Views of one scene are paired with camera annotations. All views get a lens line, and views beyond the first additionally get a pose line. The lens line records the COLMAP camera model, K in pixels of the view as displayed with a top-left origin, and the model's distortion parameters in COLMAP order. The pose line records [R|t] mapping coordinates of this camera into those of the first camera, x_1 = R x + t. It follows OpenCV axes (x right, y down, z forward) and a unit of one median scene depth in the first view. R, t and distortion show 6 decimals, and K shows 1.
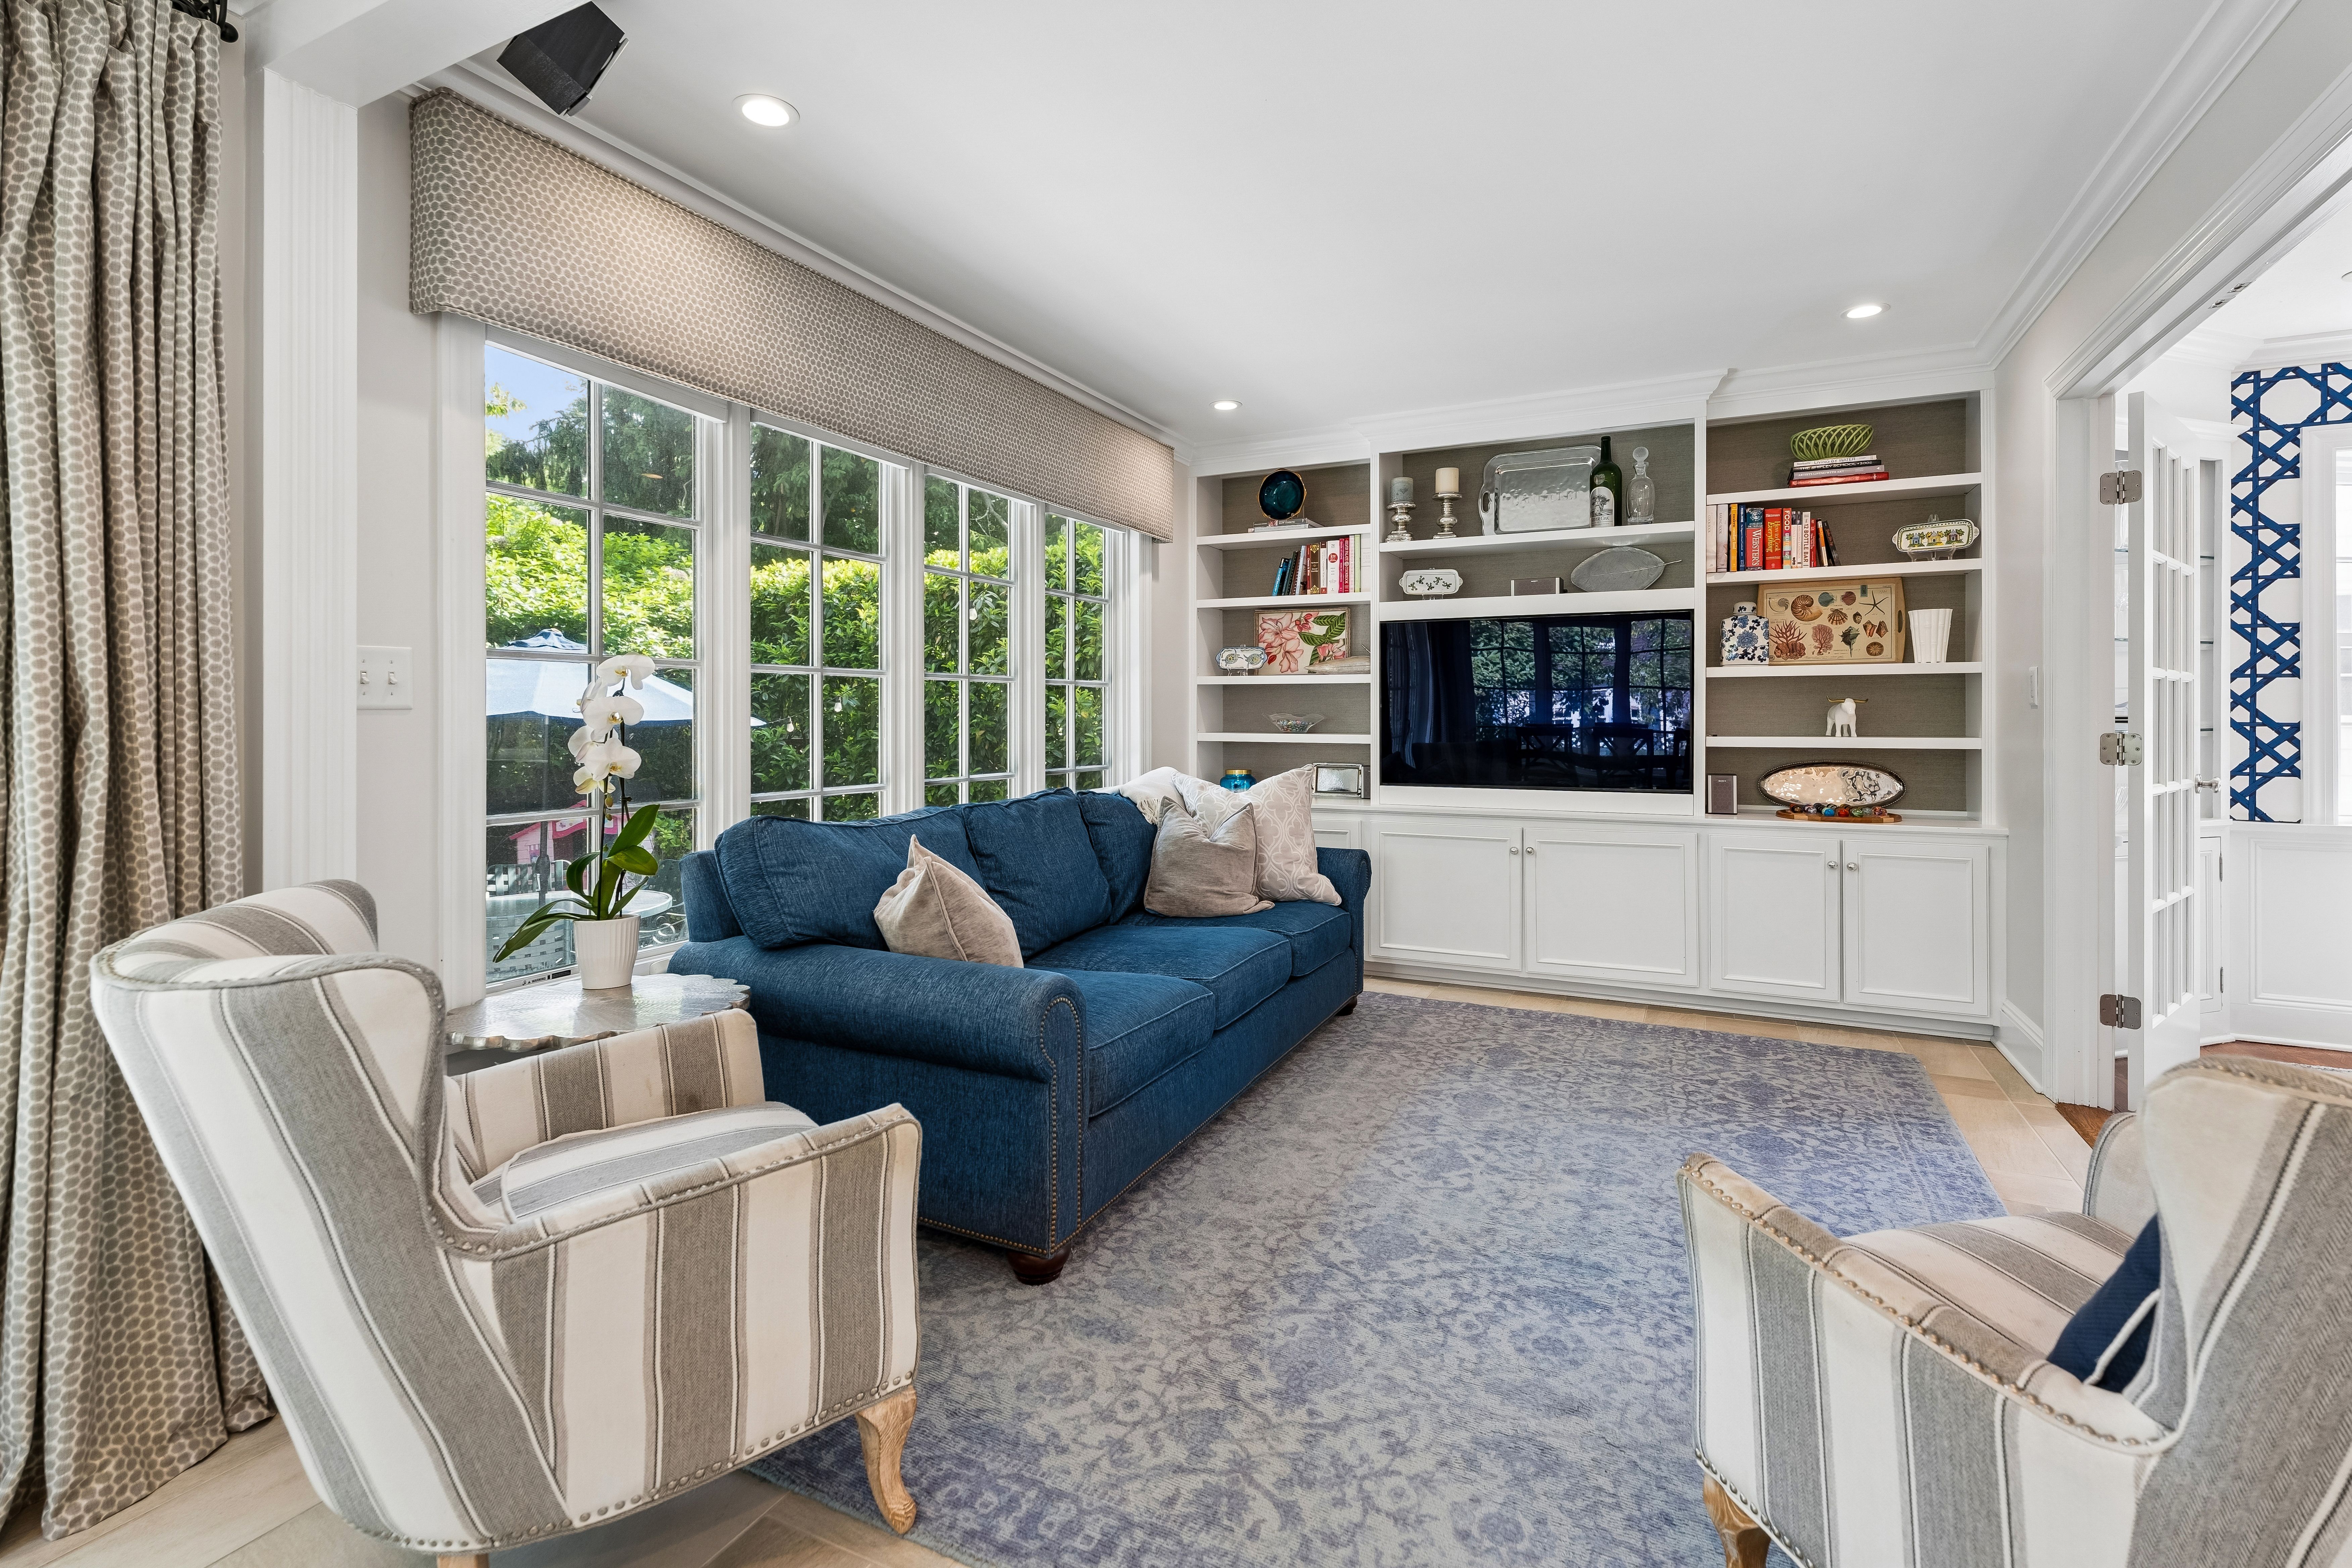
lens RADIAL K [[1064.7, 0, 1177.8], [0, 1064.7, 718.4], [0, 0, 1]] dist [0.001120, 0.000049]
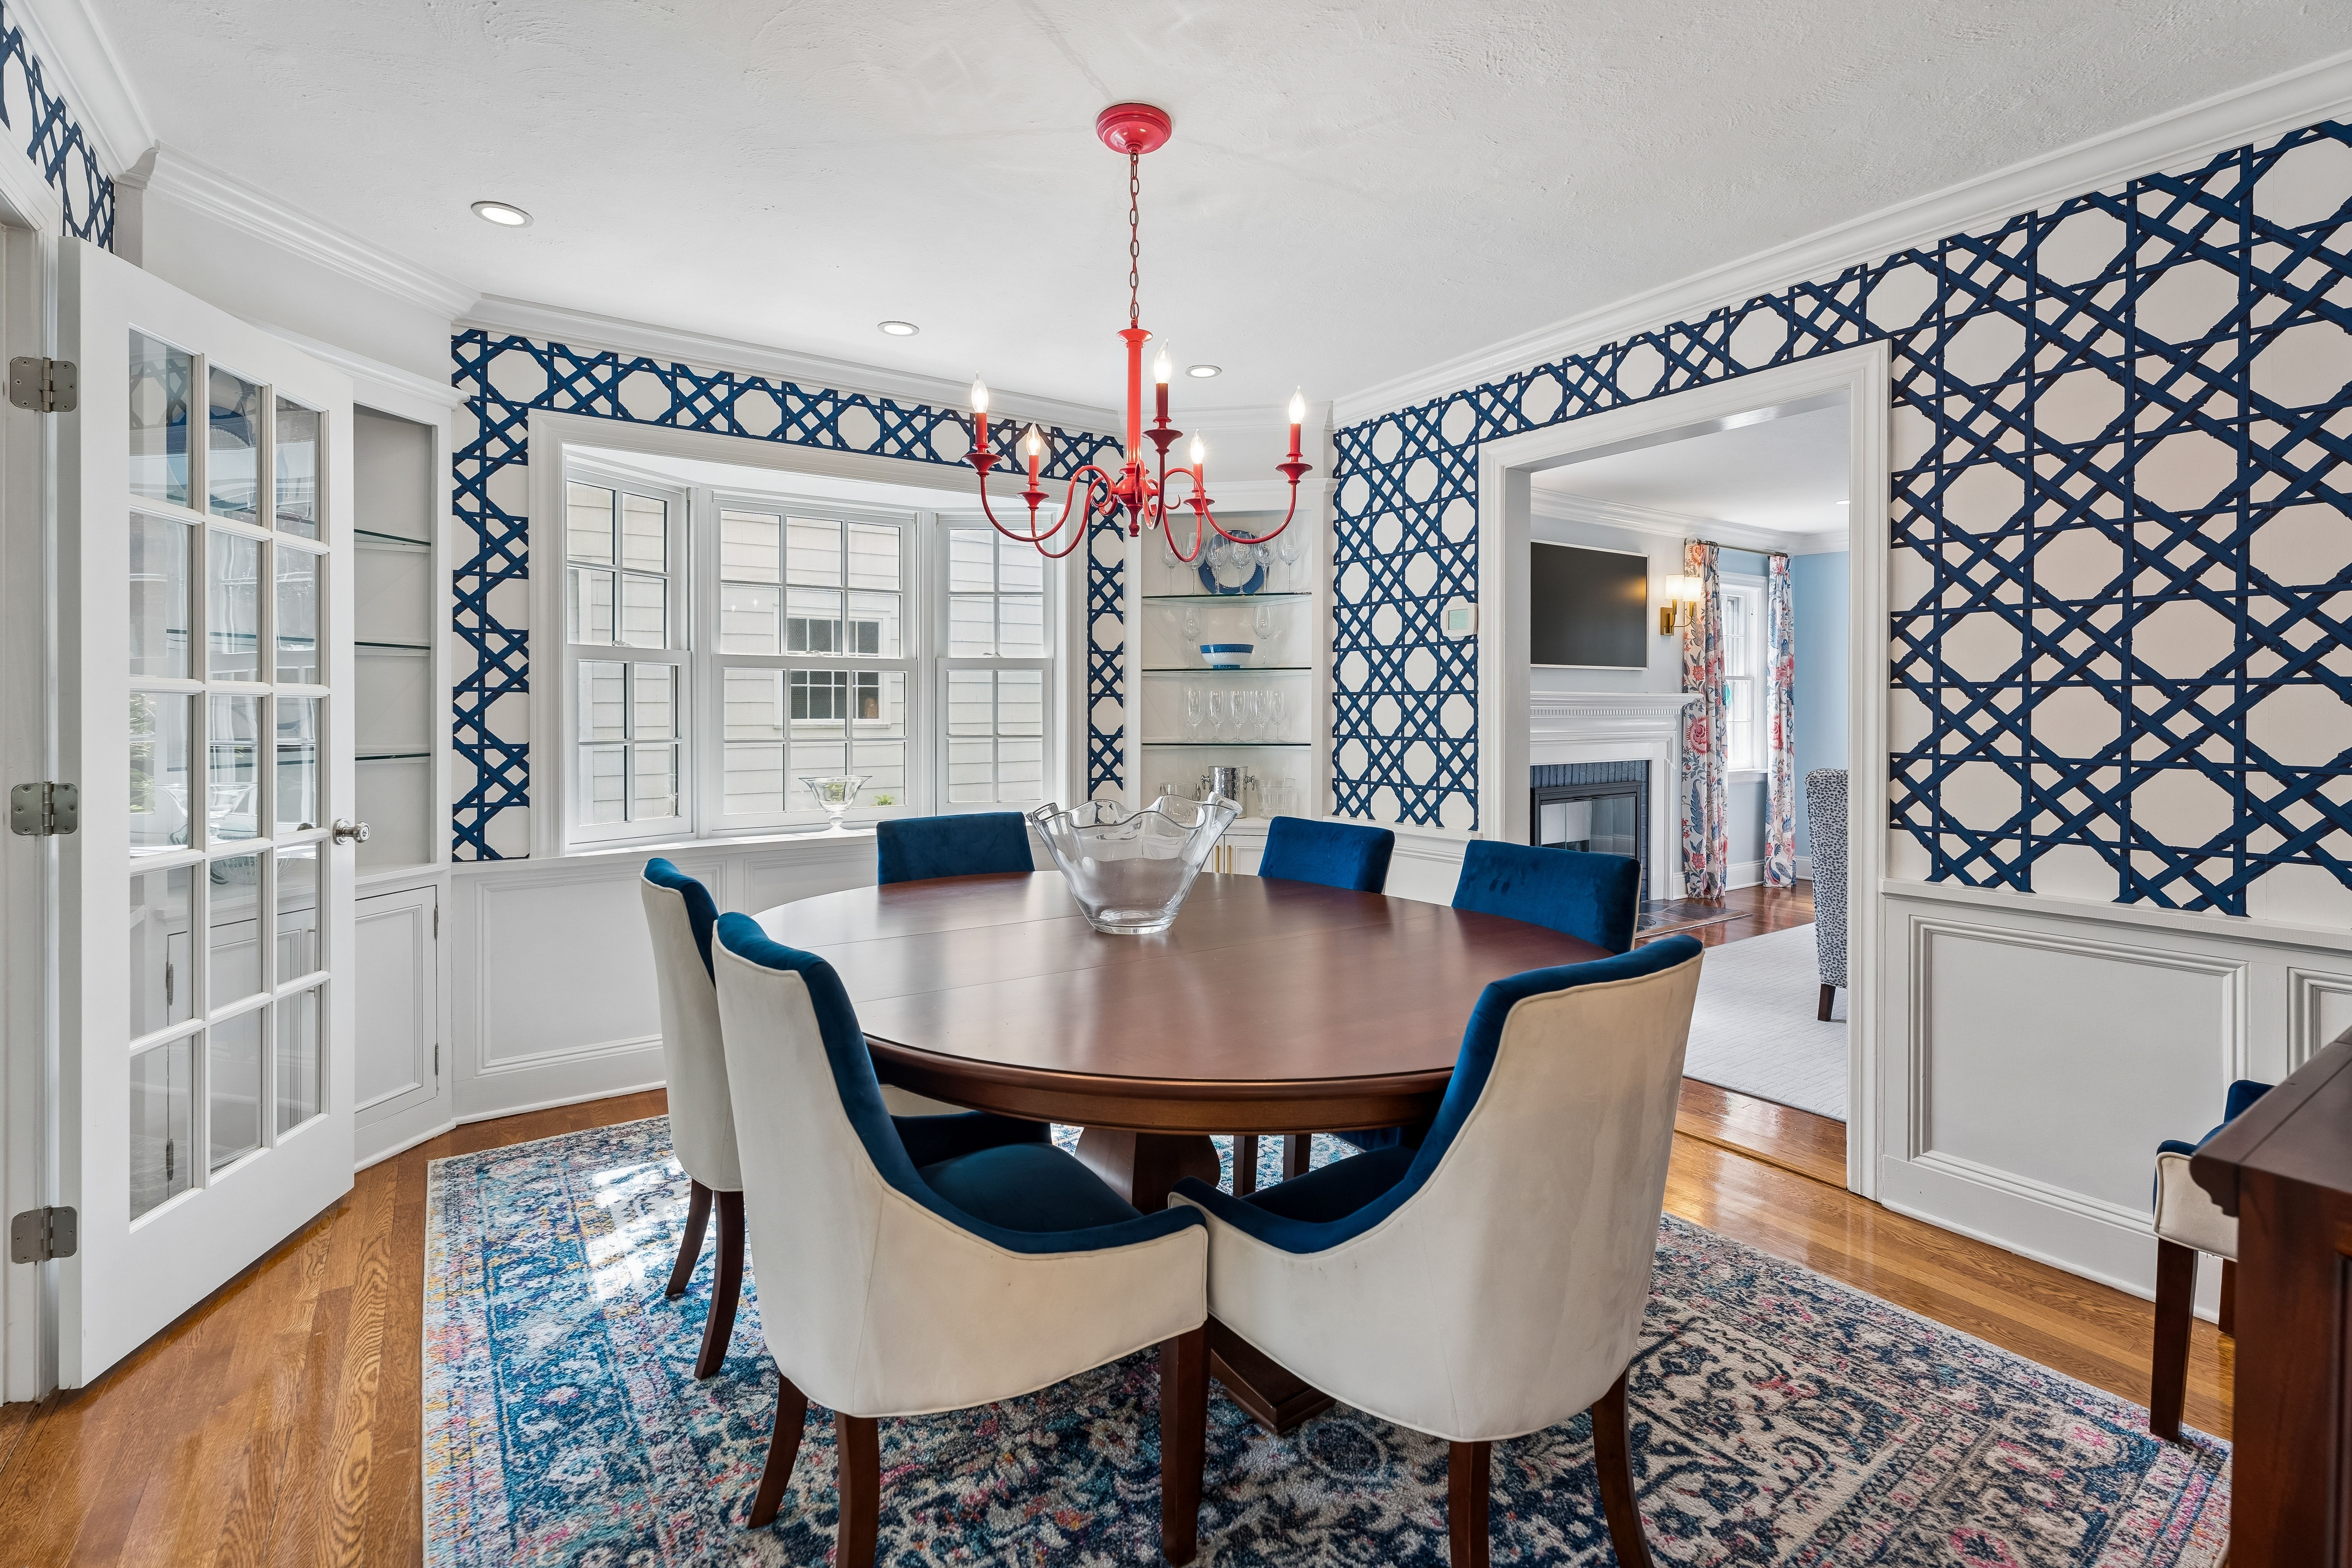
lens RADIAL K [[1075.4, 0, 1196.2], [0, 1075.4, 711.8], [0, 0, 1]] dist [-0.001235, -0.001329]
pose [[0.475499, -0.004320, 0.879706, 0.503756], [-0.000033, 0.999988, 0.004928, -0.025227], [-0.879716, -0.002372, 0.475493, 0.087596]]
